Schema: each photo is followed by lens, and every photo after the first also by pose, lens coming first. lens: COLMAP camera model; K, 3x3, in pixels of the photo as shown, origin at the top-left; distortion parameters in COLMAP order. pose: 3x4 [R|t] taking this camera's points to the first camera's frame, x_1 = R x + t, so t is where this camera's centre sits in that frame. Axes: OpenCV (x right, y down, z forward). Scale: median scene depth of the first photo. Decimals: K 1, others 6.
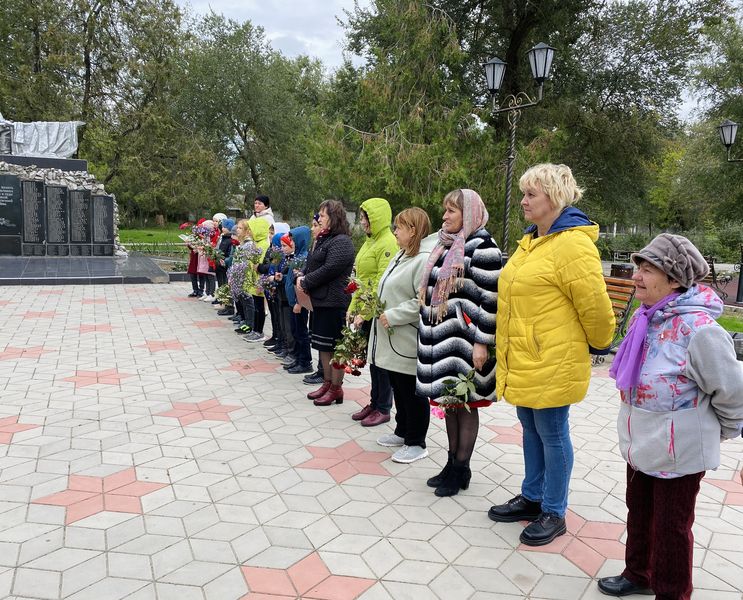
lens RADIAL K [[580.9, 0, 338.2], [0, 580.9, 292.1], [0, 0, 1]] dist [0.000291, 0.004400]
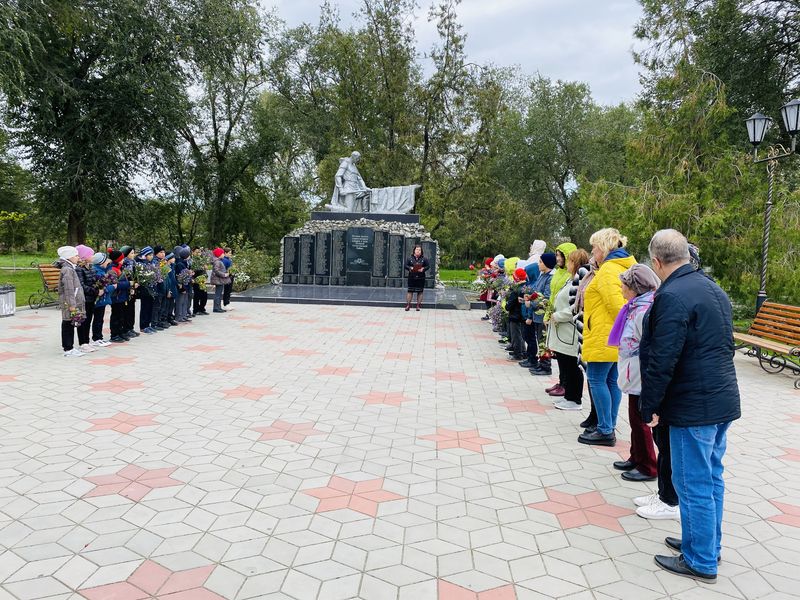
lens RADIAL K [[579.0, 0, 397.0], [0, 579.0, 301.8], [0, 0, 1]] dist [0.033780, -0.000665]
pose [[0.892980, 0.037447, -0.448536, 0.113139], [-0.061773, 0.997300, -0.039720, 0.022551], [0.445837, 0.063177, 0.892882, -0.169813]]
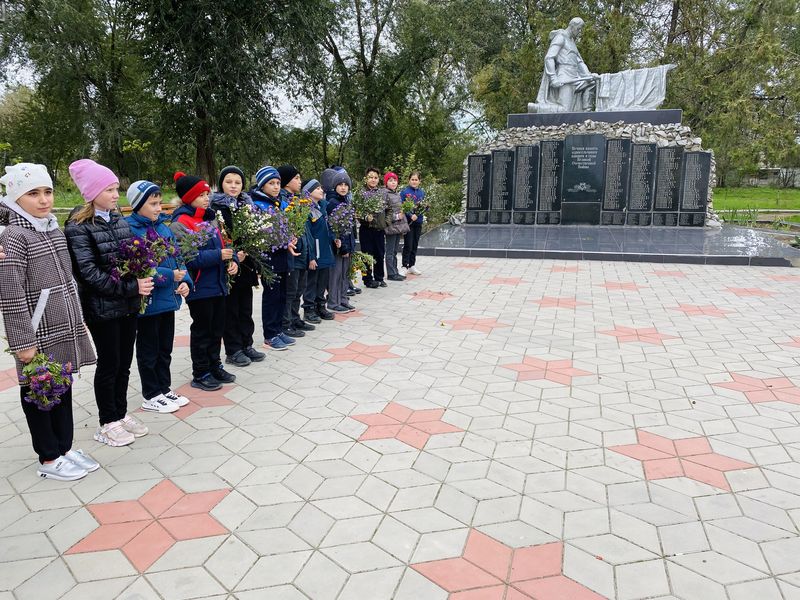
lens RADIAL K [[588.5, 0, 398.5], [0, 588.5, 294.6], [0, 0, 1]] dist [0.048264, -0.115303]
pose [[0.764330, 0.092658, -0.638133, -0.183160], [-0.053937, 0.995341, 0.079922, -0.011167], [0.642565, -0.026668, 0.765767, 0.095320]]
